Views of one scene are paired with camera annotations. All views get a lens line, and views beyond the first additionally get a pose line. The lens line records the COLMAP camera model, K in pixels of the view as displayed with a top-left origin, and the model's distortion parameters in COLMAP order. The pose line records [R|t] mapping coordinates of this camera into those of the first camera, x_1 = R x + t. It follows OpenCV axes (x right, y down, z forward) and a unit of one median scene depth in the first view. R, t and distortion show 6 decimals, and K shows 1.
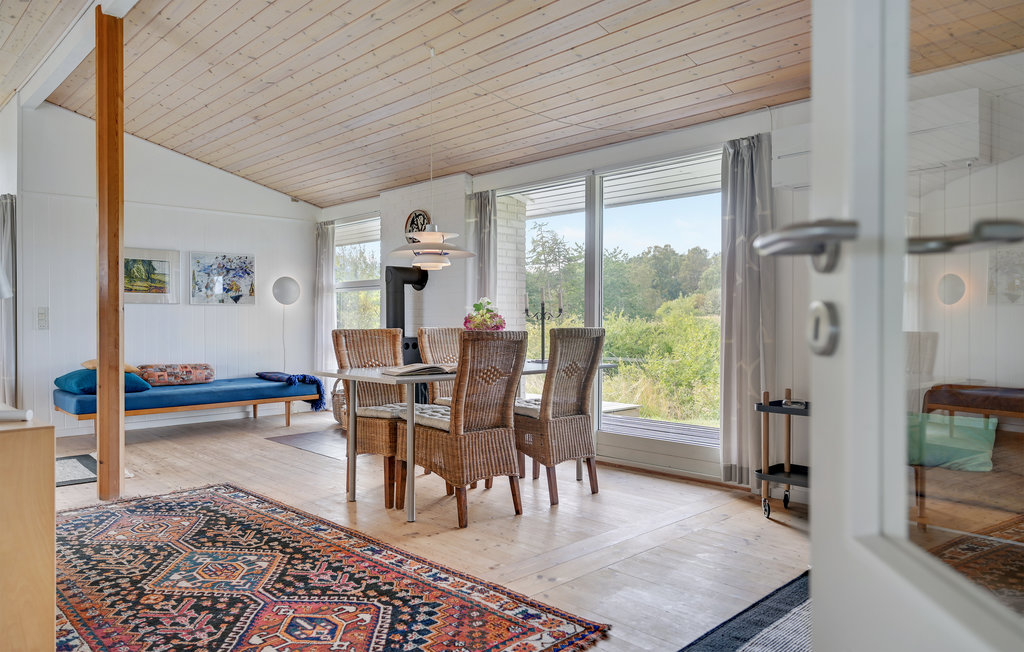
lens RADIAL K [[691.1, 0, 512.4], [0, 691.1, 307.8], [0, 0, 1]] dist [0.002178, 0.001281]
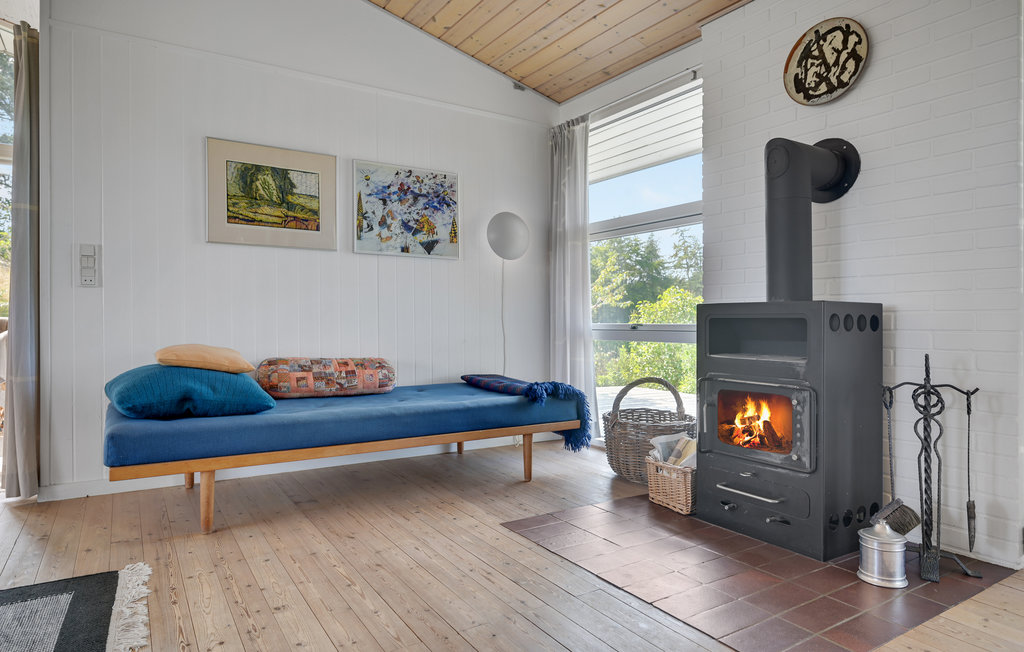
lens RADIAL K [[612.5, 0, 512.0], [0, 612.5, 326.0], [0, 0, 1]] dist [-0.003859, -0.000727]
pose [[0.979589, 0.006603, -0.200904, -0.240251], [-0.002523, 0.999785, 0.020557, 0.044554], [0.200997, -0.019631, 0.979395, 0.538403]]
